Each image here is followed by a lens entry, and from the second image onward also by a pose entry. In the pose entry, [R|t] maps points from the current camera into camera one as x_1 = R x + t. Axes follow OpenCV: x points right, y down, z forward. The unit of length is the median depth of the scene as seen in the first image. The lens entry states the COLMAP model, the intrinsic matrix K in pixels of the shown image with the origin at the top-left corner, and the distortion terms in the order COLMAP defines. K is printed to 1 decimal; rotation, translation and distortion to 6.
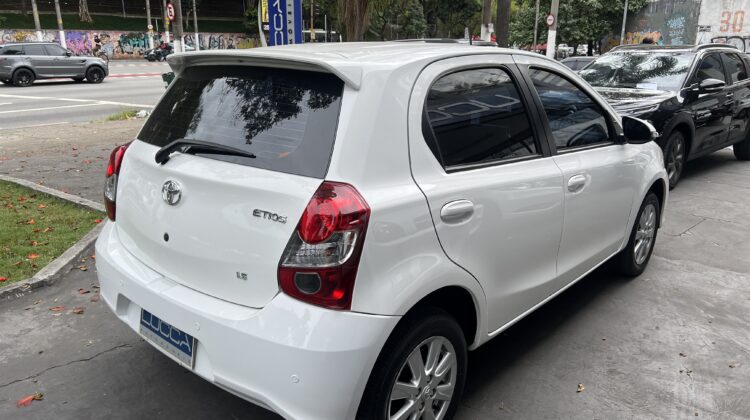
lens RADIAL K [[580.3, 0, 372.0], [0, 580.3, 210.0], [0, 0, 1]] dist [0.036615, -0.058739]
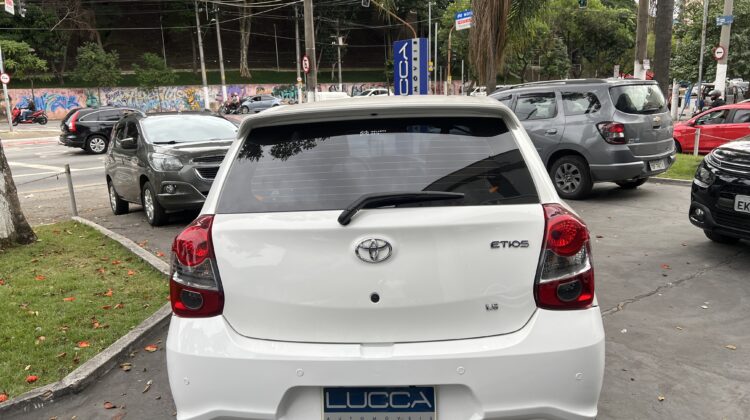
lens RADIAL K [[580.3, 0, 372.0], [0, 580.3, 210.0], [0, 0, 1]] dist [0.036615, -0.058739]
pose [[0.771744, -0.145146, 0.619148, -0.938142], [0.207853, 0.977704, -0.029880, -0.066710], [-0.601007, 0.151752, 0.784705, 0.252527]]
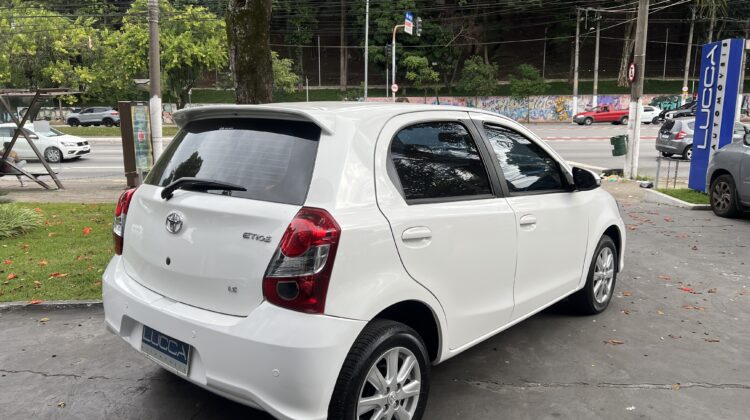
lens RADIAL K [[580.3, 0, 372.0], [0, 580.3, 210.0], [0, 0, 1]] dist [0.036615, -0.058739]
pose [[0.999932, -0.004327, 0.010800, 0.042722], [0.005584, 0.992841, -0.119314, 0.087856], [-0.010206, 0.119366, 0.992798, -0.176306]]
